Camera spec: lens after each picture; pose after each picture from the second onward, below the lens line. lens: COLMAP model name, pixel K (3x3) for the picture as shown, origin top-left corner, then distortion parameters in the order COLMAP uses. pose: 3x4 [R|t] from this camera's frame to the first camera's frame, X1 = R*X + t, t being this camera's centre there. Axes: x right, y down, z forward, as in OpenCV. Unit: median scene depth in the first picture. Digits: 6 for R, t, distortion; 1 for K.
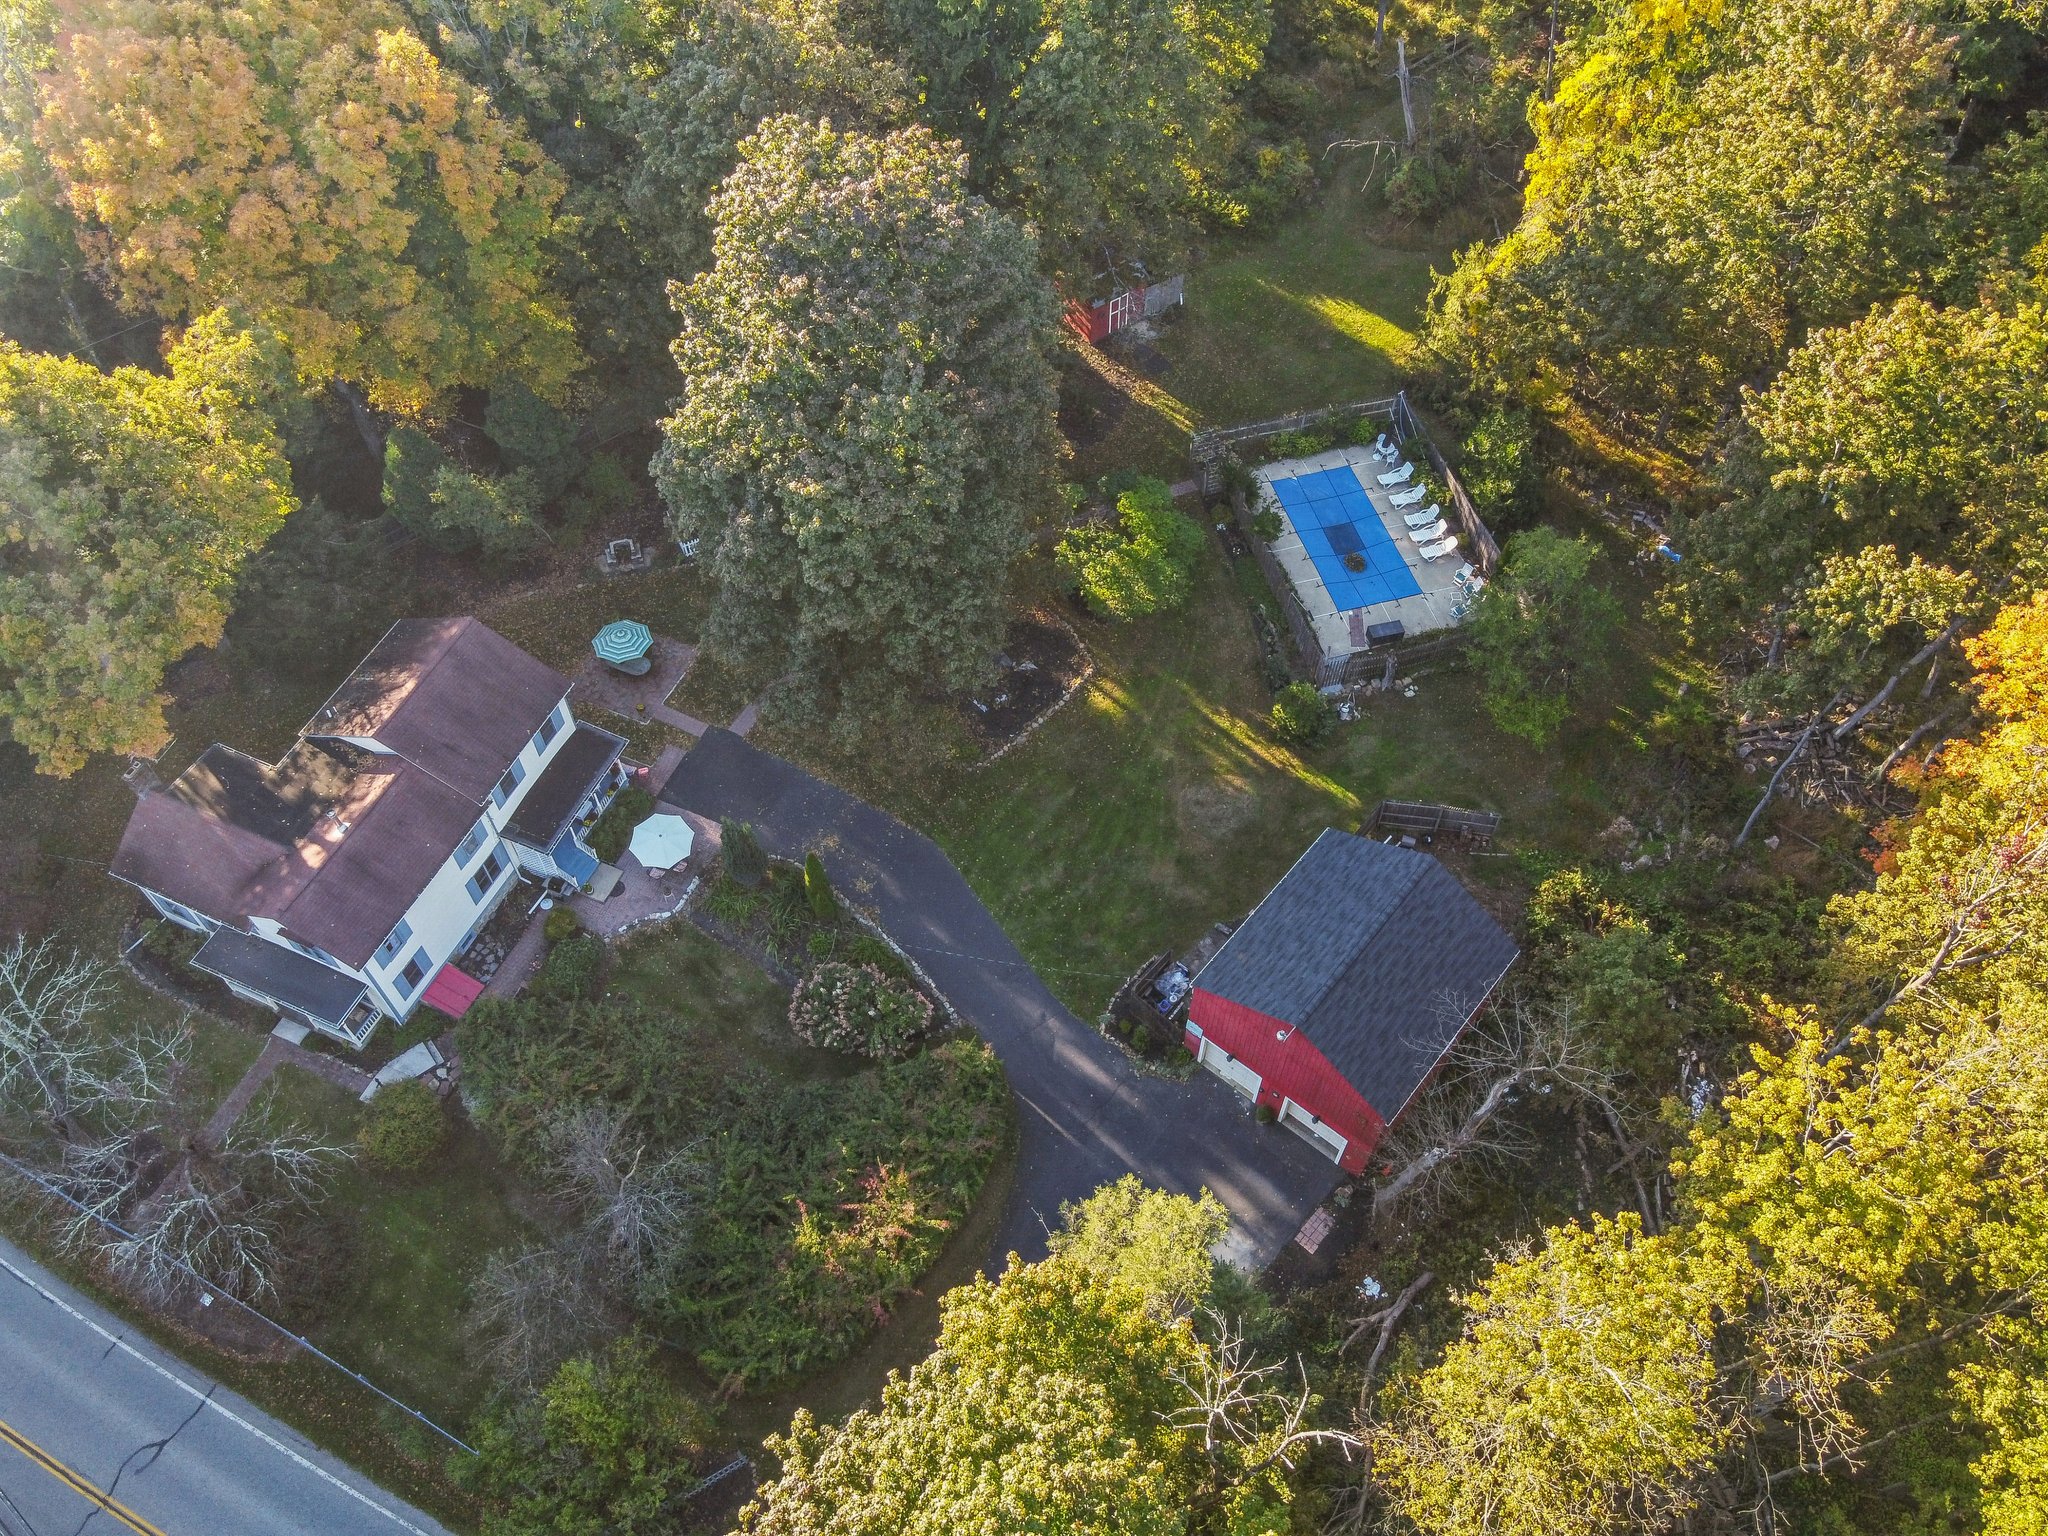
lens RADIAL K [[1594.2, 0, 1026.6], [0, 1594.2, 772.8], [0, 0, 1]] dist [0.020384, 0.010726]
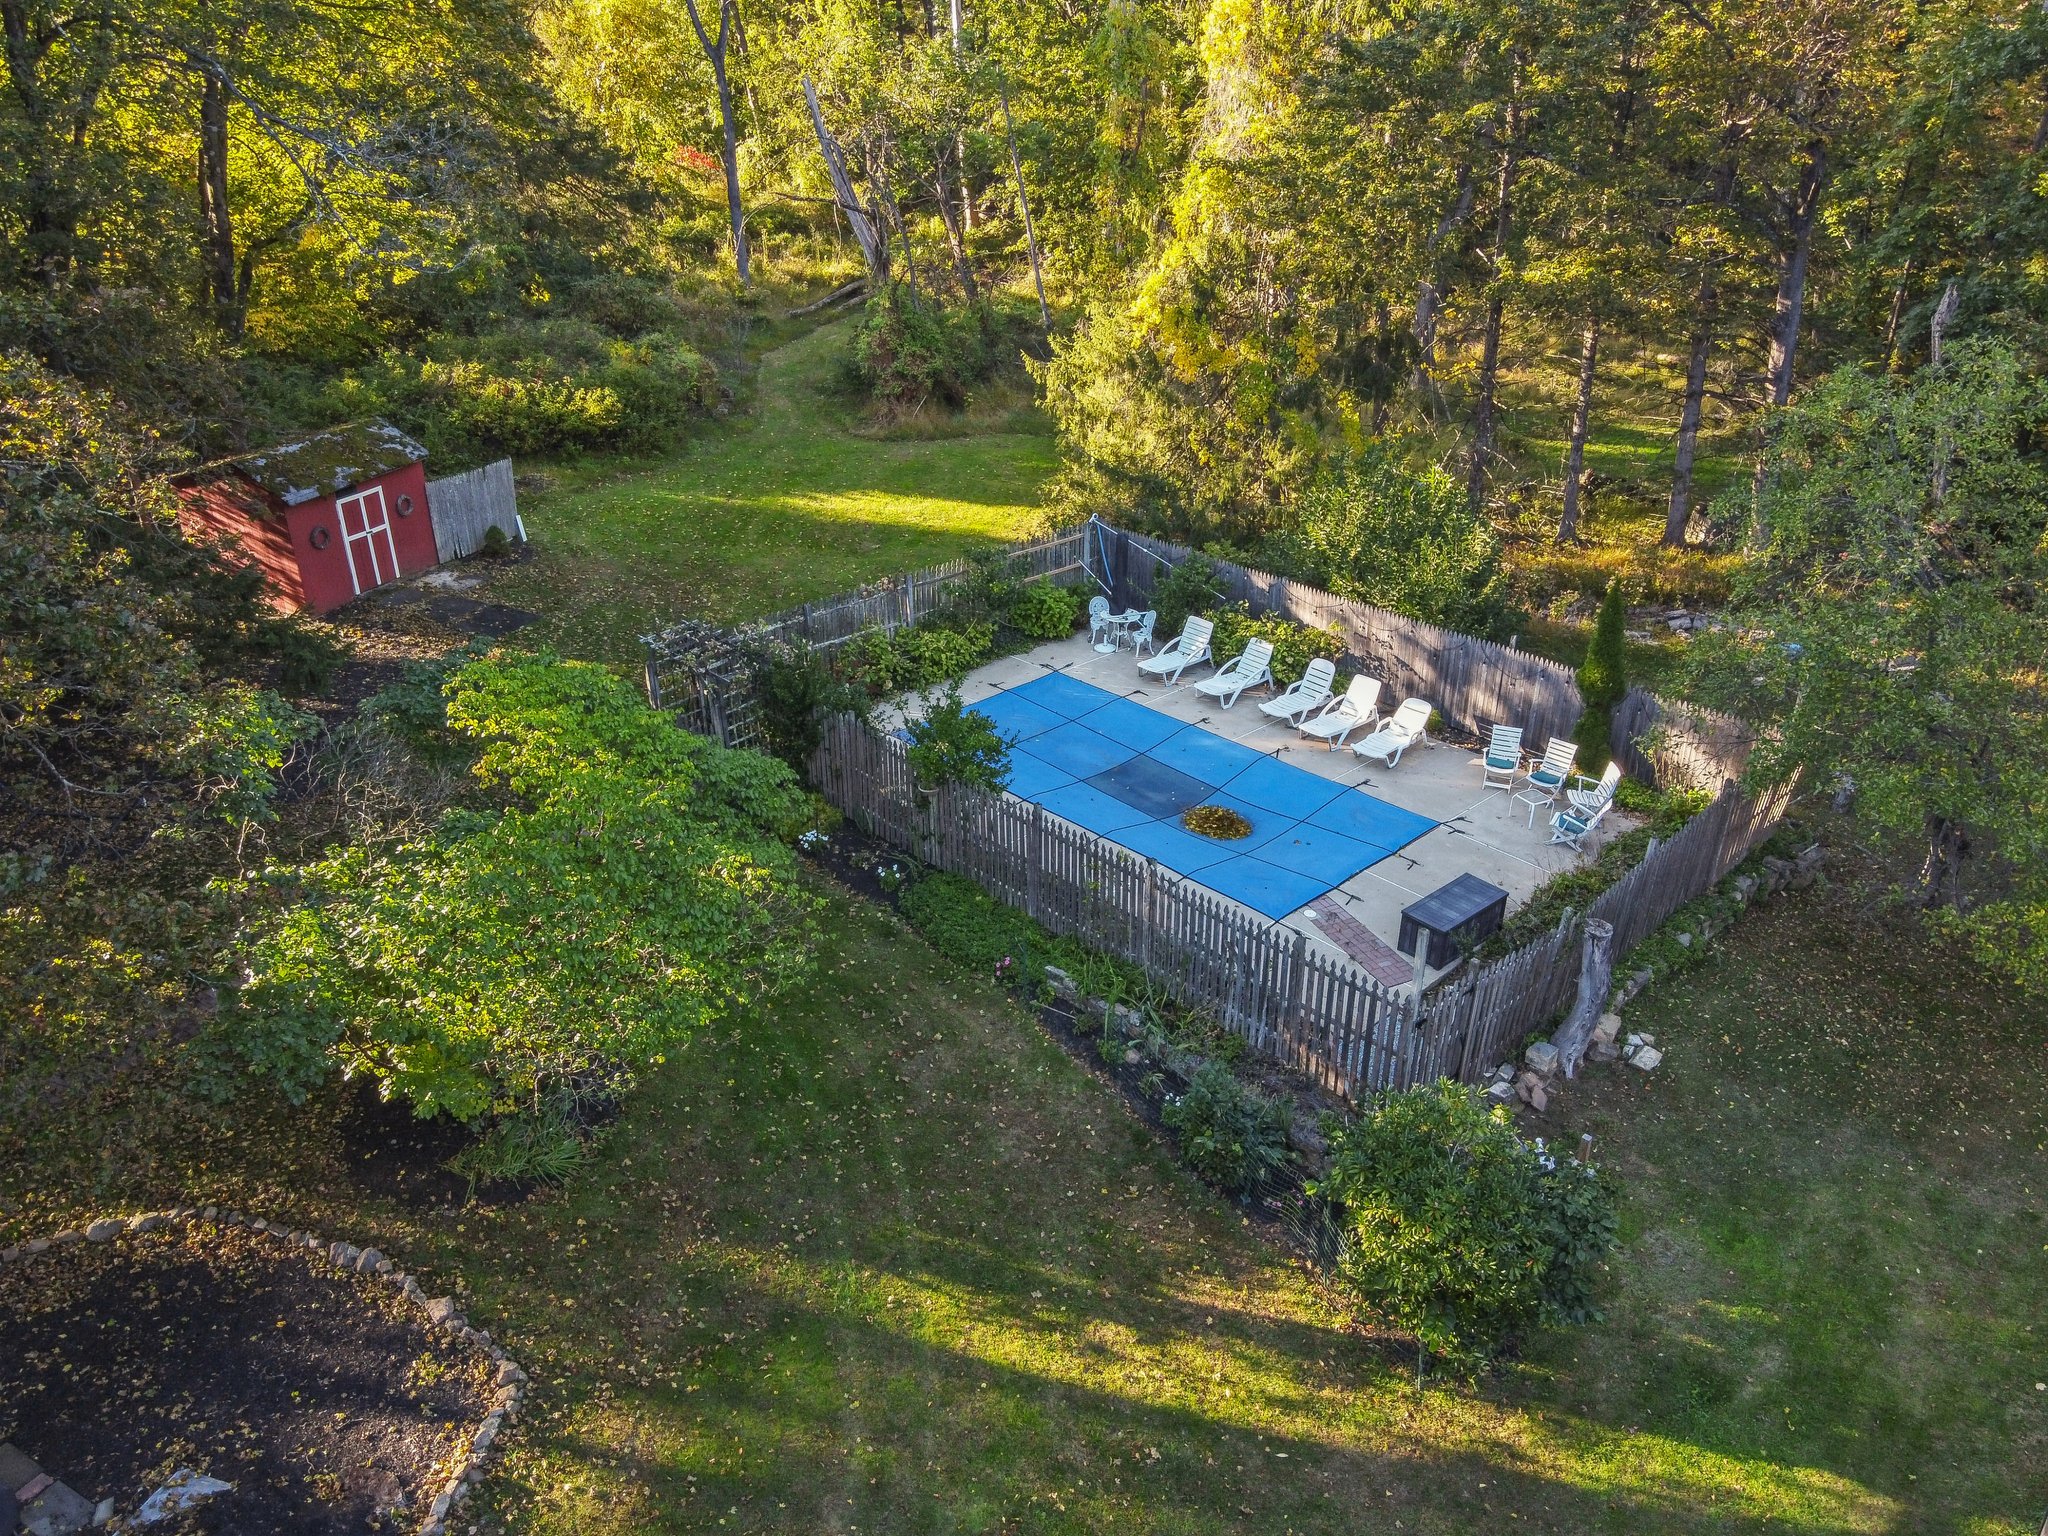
lens RADIAL K [[1594.2, 0, 1026.6], [0, 1594.2, 772.8], [0, 0, 1]] dist [0.020384, 0.010726]
pose [[0.887075, -0.222802, 0.404298, 0.031171], [0.386437, 0.837492, -0.386359, -0.022581], [-0.252515, 0.498965, 0.829018, 0.713095]]
